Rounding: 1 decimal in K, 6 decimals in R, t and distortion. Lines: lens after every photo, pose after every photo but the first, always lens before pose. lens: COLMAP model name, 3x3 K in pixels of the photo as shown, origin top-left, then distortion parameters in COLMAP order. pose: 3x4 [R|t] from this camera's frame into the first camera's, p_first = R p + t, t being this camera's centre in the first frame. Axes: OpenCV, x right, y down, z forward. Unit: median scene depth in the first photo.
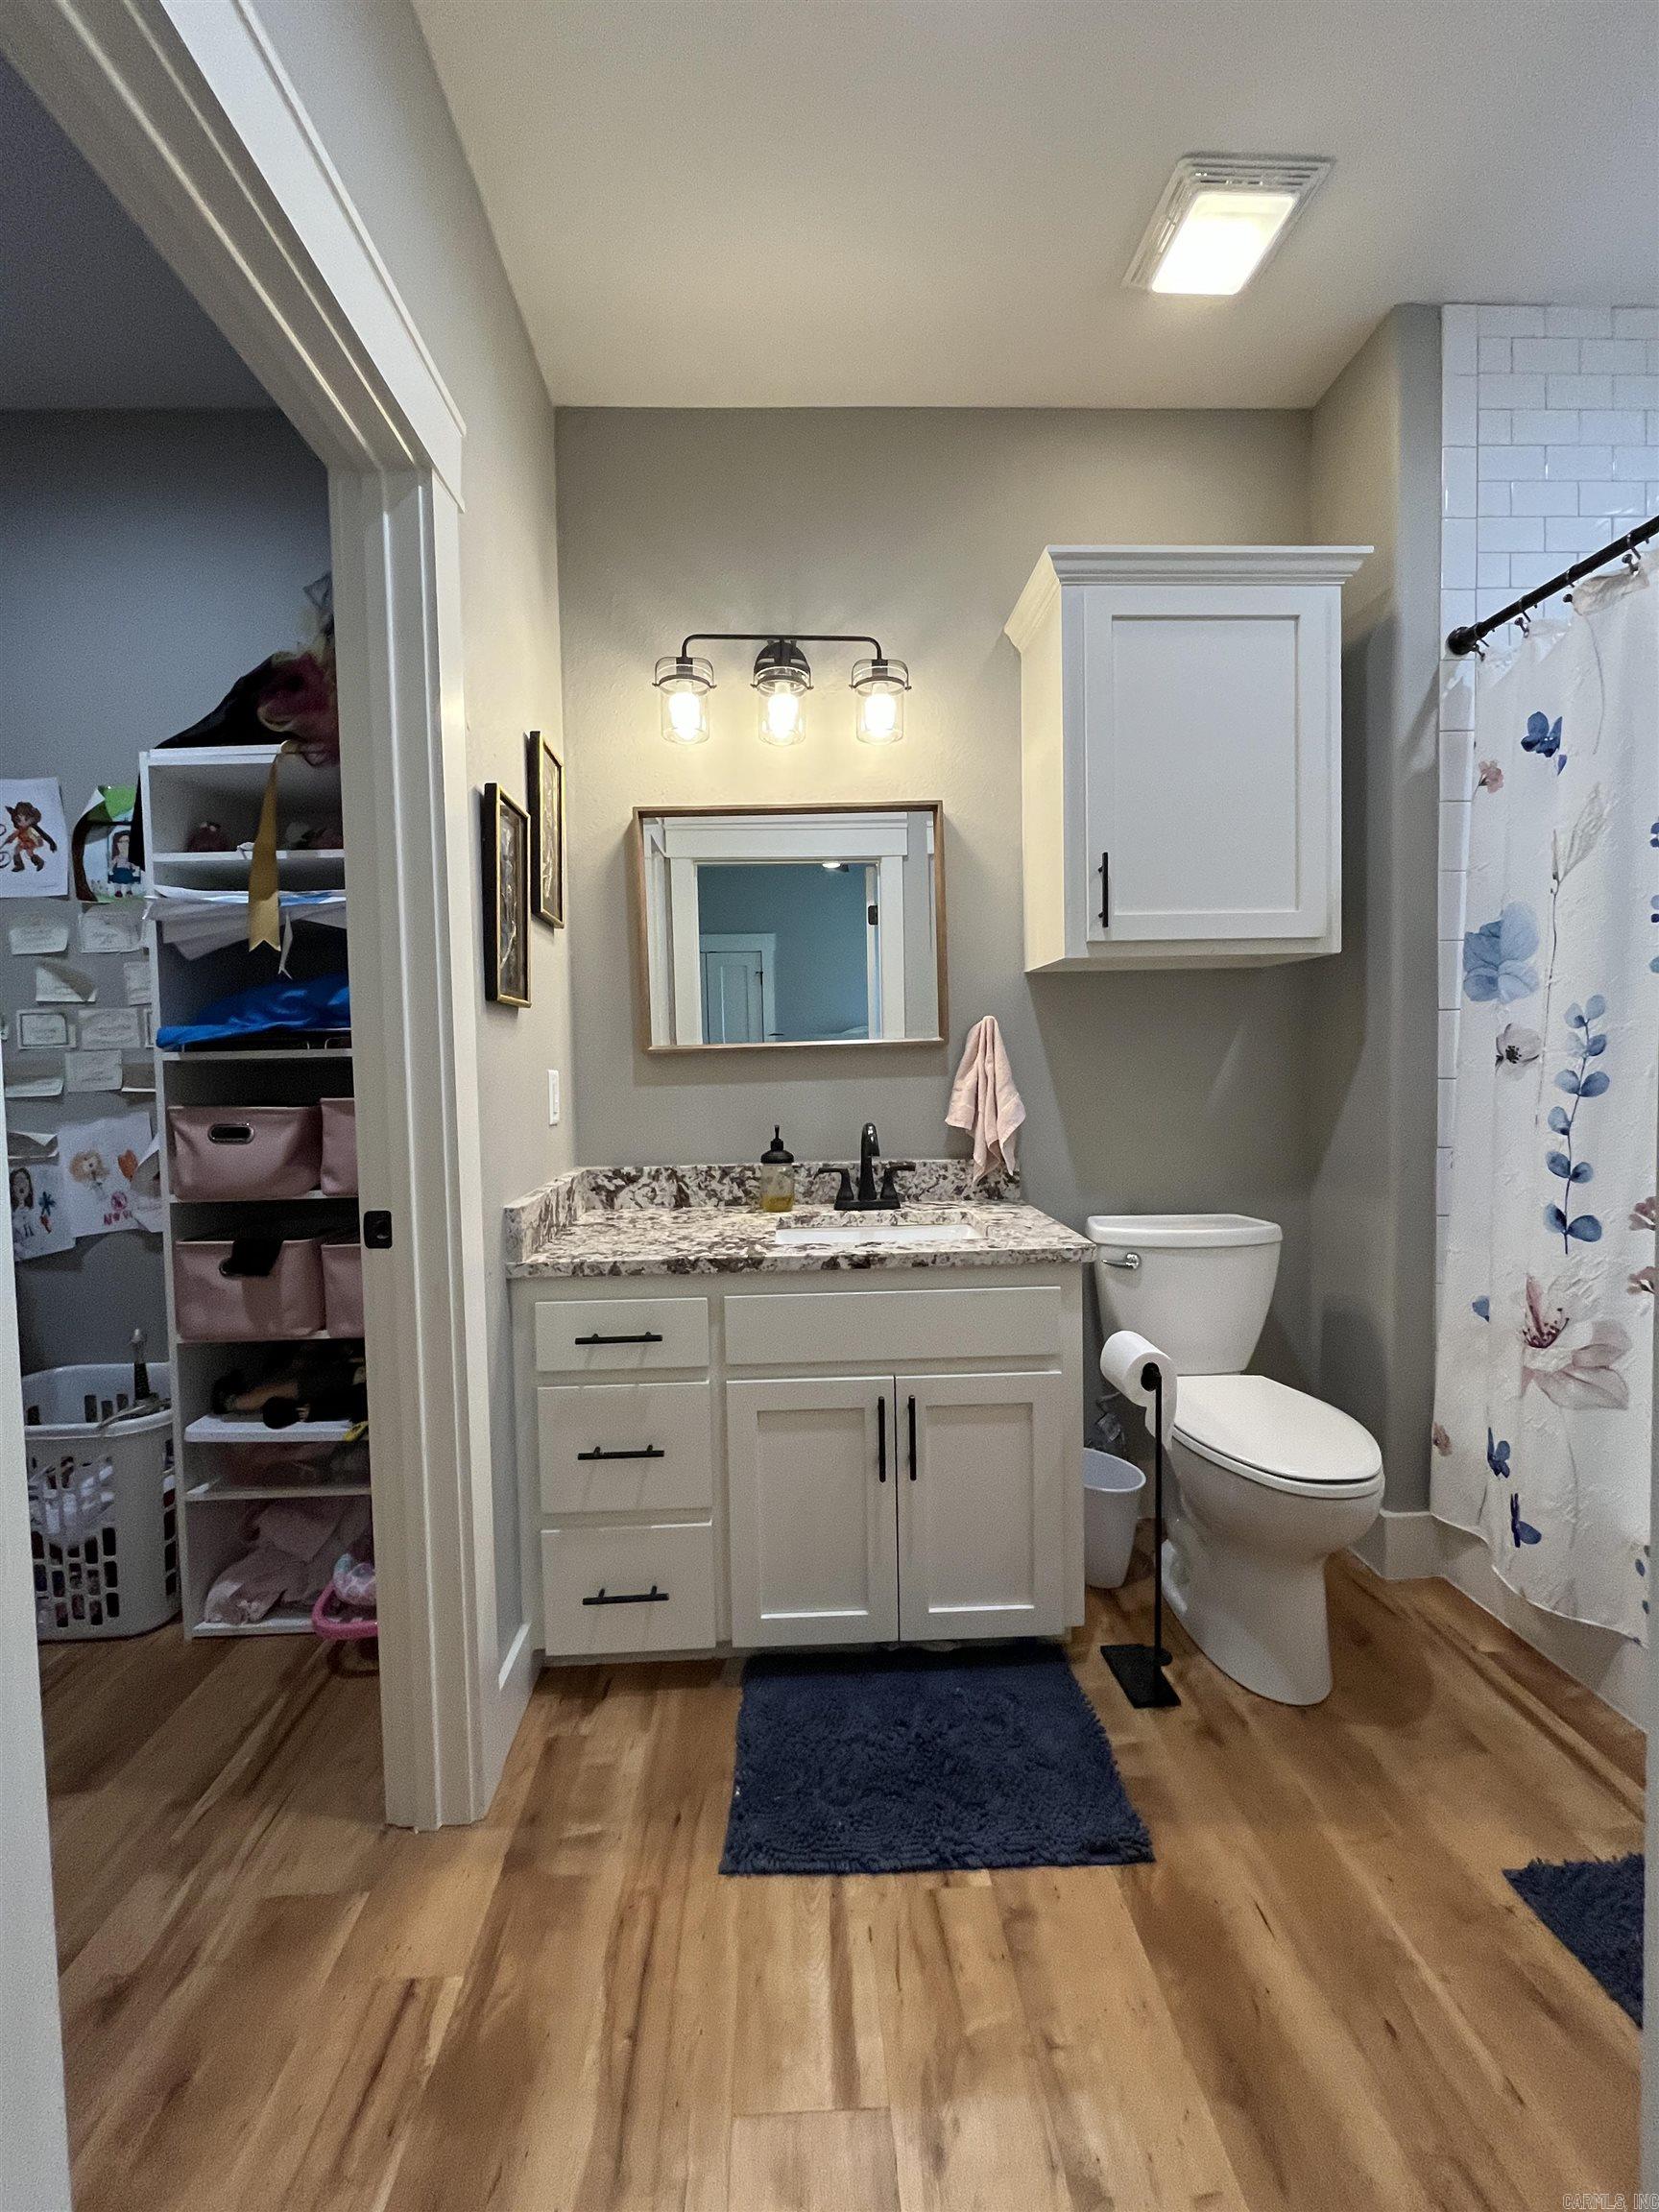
lens RADIAL K [[888.3, 0, 813.0], [0, 888.3, 1092.3], [0, 0, 1]] dist [-0.002676, 0.000046]
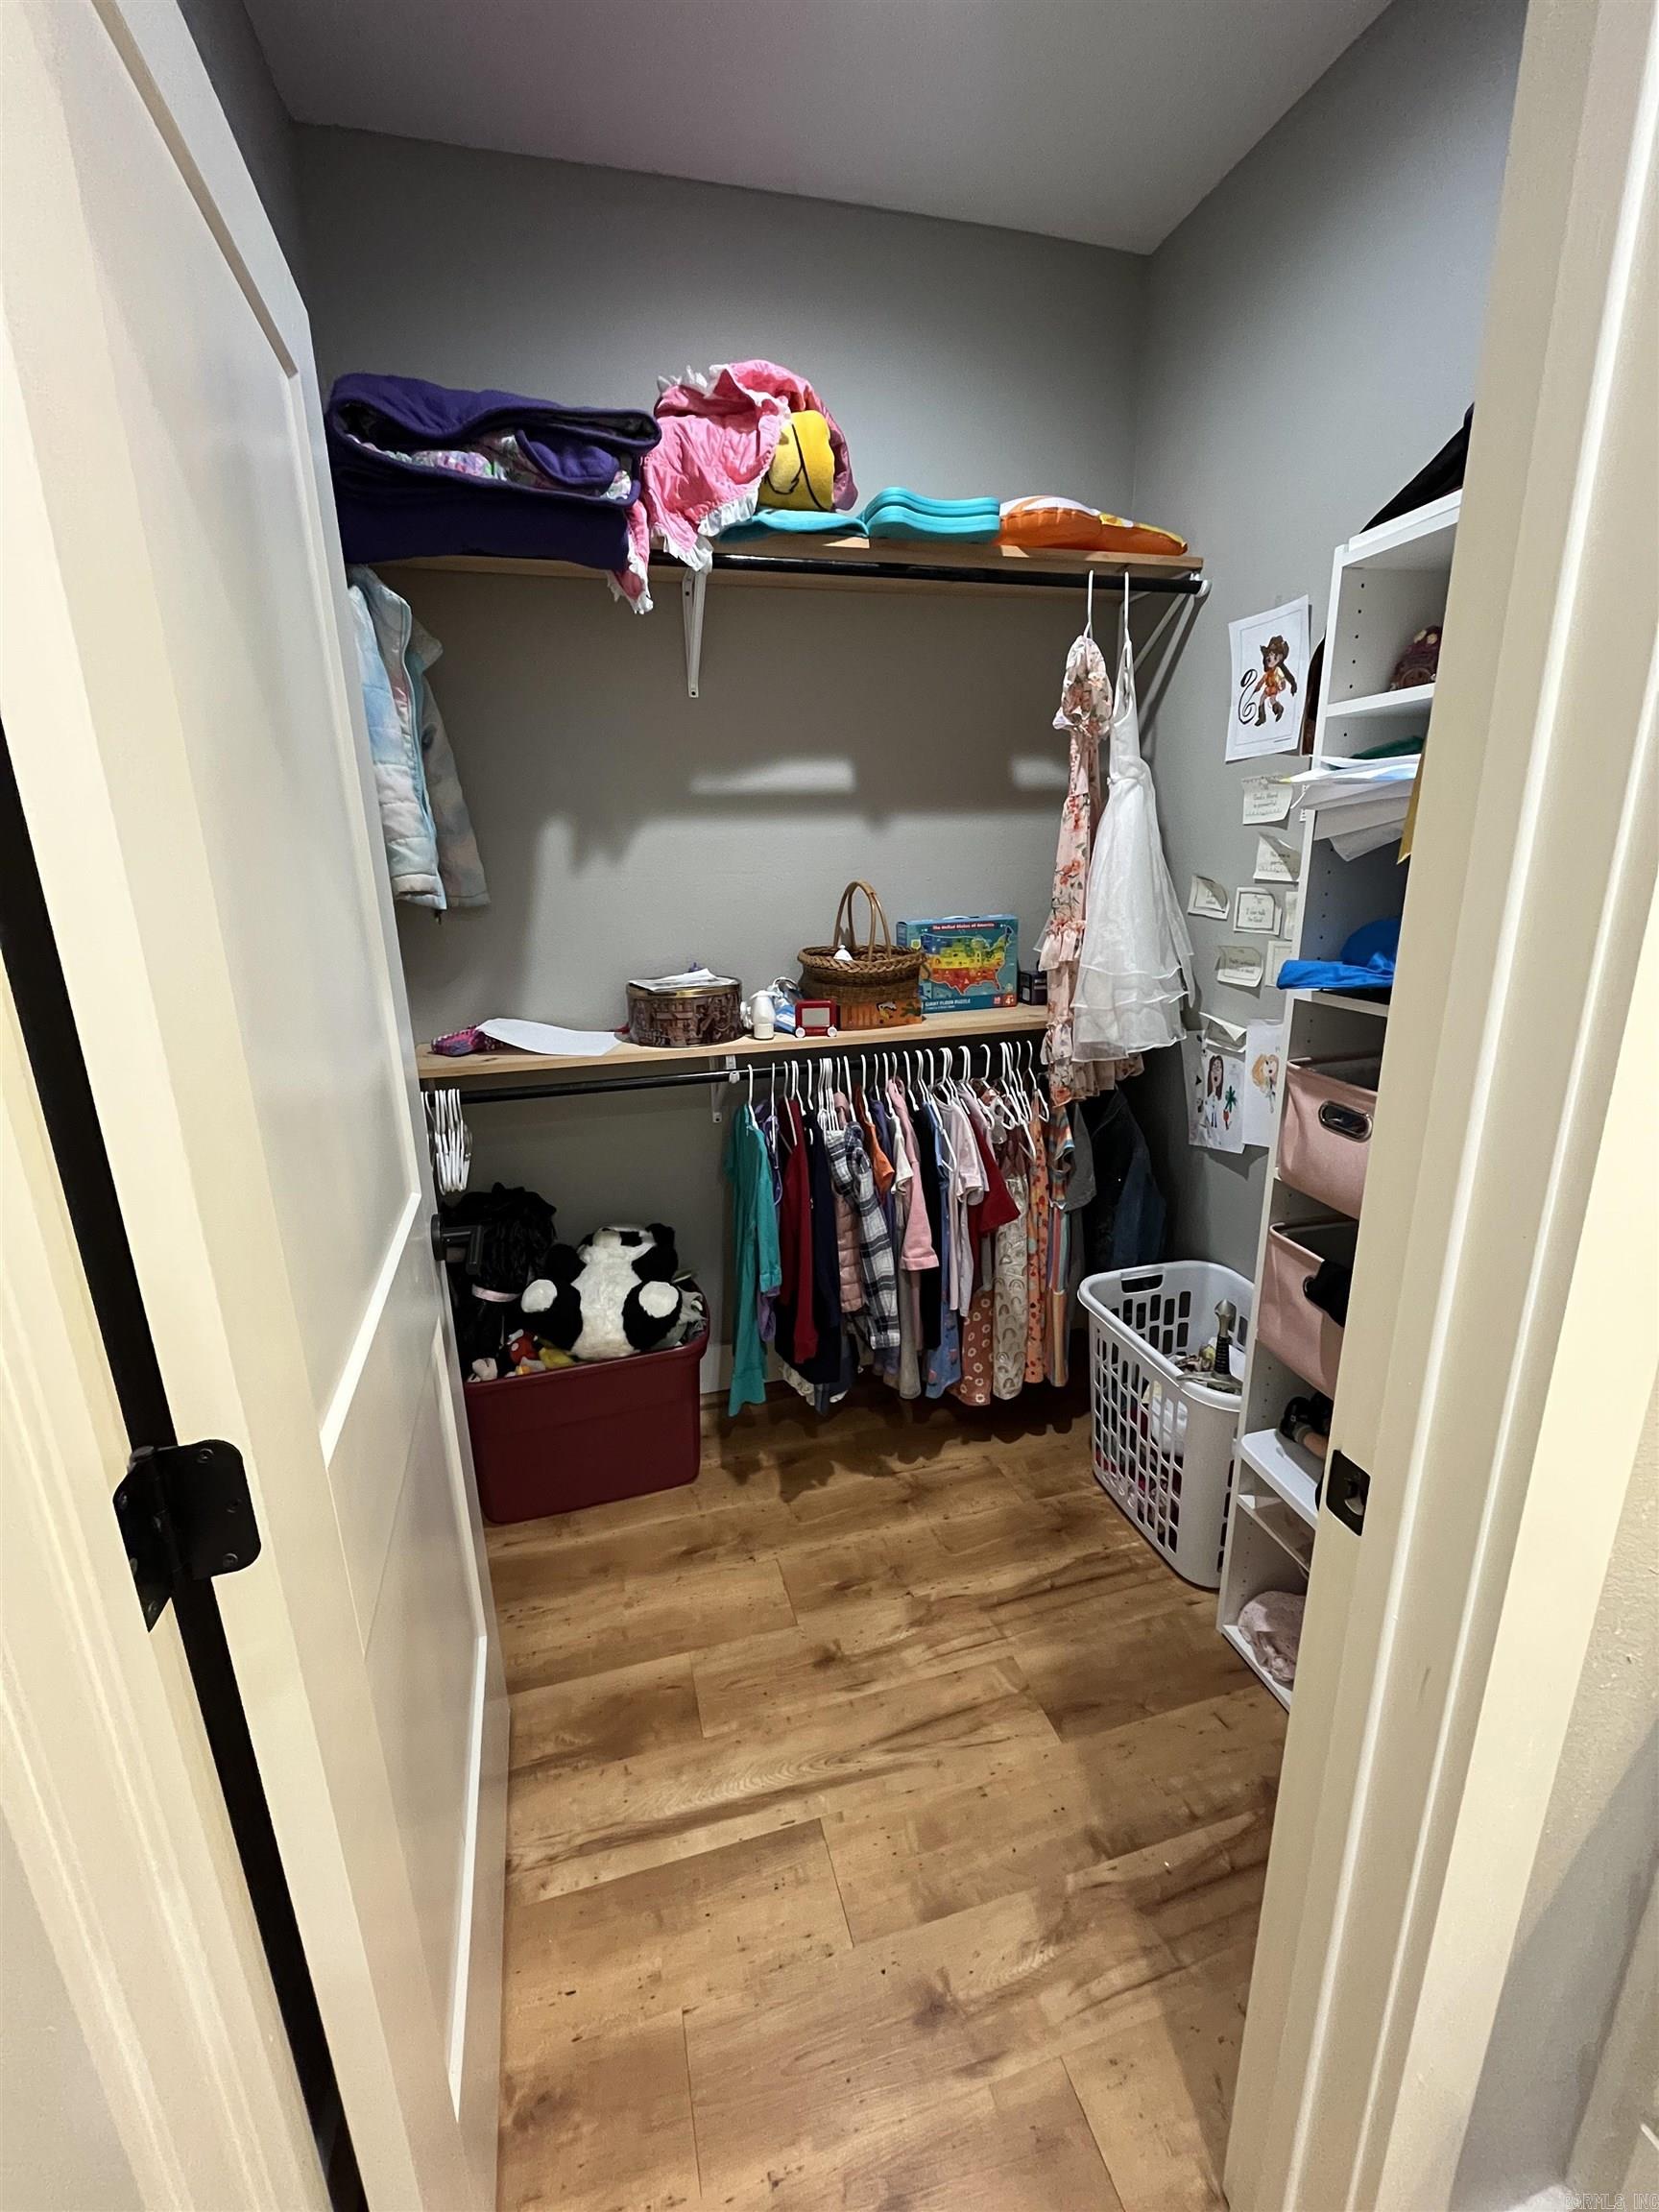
lens RADIAL K [[888.3, 0, 813.0], [0, 888.3, 1092.3], [0, 0, 1]] dist [-0.002676, 0.000046]
pose [[0.223406, 0.267629, -0.937264, -0.080630], [-0.012987, 0.962299, 0.271682, -0.133177], [0.974639, -0.048523, 0.218459, 0.363759]]
